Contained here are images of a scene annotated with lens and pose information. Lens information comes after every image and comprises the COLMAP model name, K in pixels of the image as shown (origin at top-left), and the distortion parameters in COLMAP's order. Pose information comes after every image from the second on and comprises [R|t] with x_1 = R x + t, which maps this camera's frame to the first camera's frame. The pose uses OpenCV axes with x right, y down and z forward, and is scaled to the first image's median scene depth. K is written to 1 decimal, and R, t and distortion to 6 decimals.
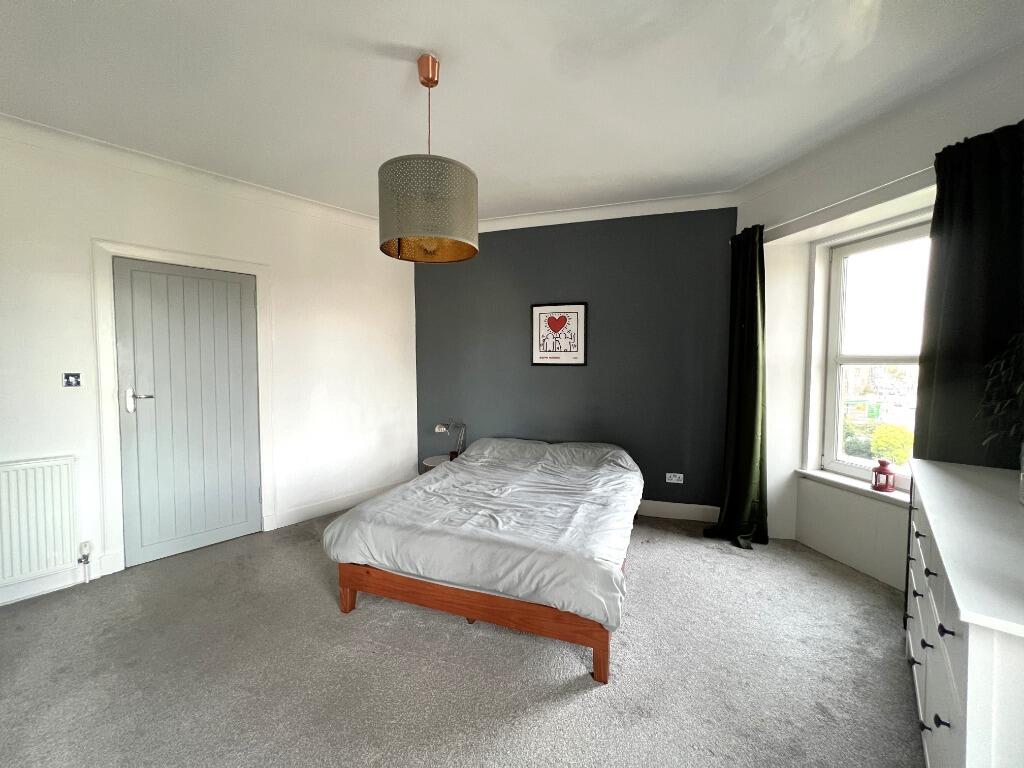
lens RADIAL K [[411.4, 0, 511.3], [0, 411.4, 383.6], [0, 0, 1]] dist [-0.001765, -0.000419]
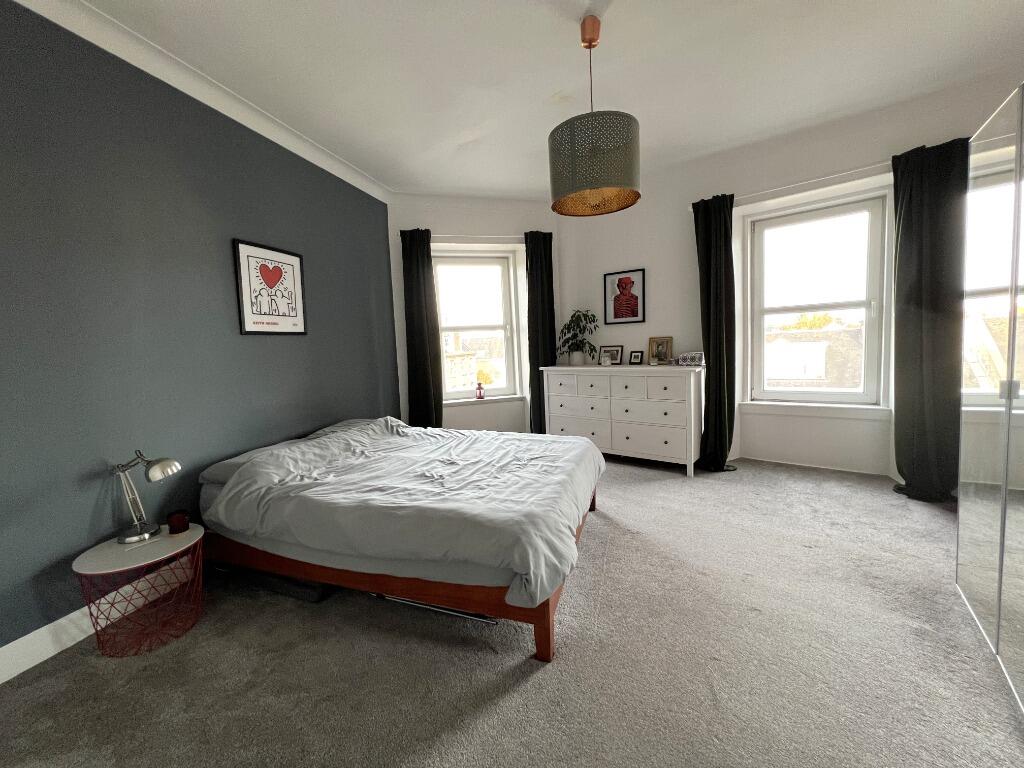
lens RADIAL K [[411.4, 0, 508.7], [0, 411.4, 383.6], [0, 0, 1]] dist [-0.001765, -0.000419]
pose [[-0.040126, -0.100265, 0.994151, -0.637674], [0.109337, 0.988537, 0.104112, 0.010362], [-0.993194, 0.112875, -0.028703, 0.635947]]
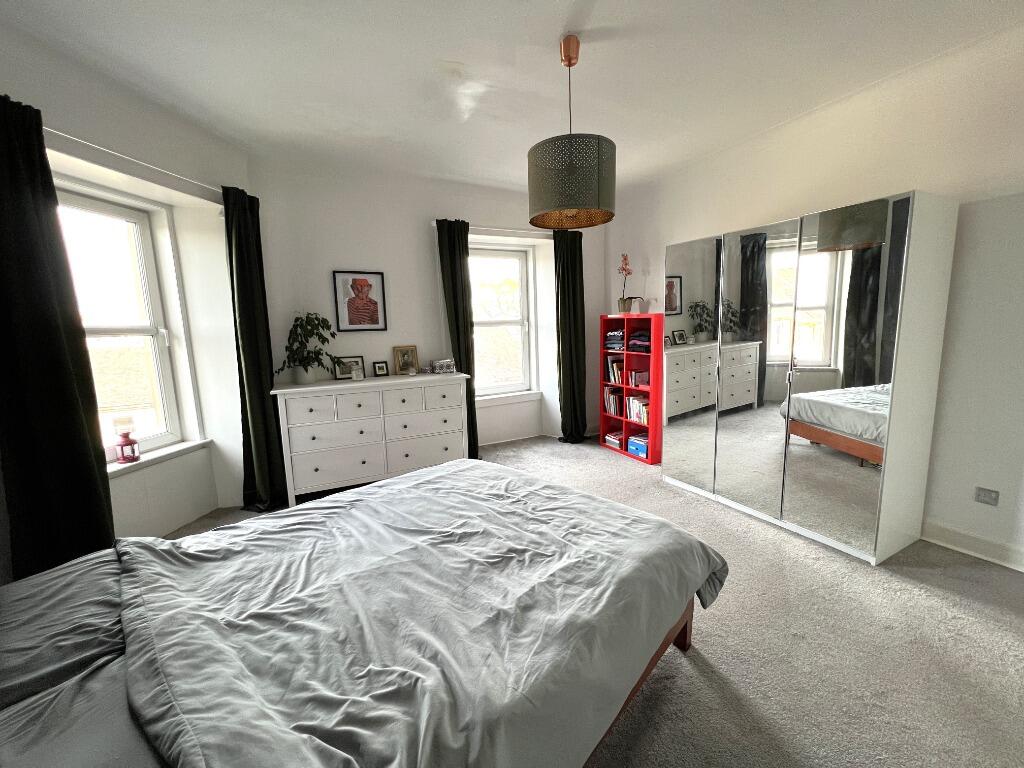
lens RADIAL K [[411.4, 0, 510.2], [0, 411.4, 377.7], [0, 0, 1]] dist [-0.001765, -0.000419]
pose [[-0.927334, -0.013395, 0.373995, -0.220178], [0.057146, 0.982570, 0.176889, -0.044042], [-0.369846, 0.185407, -0.910405, 1.054769]]
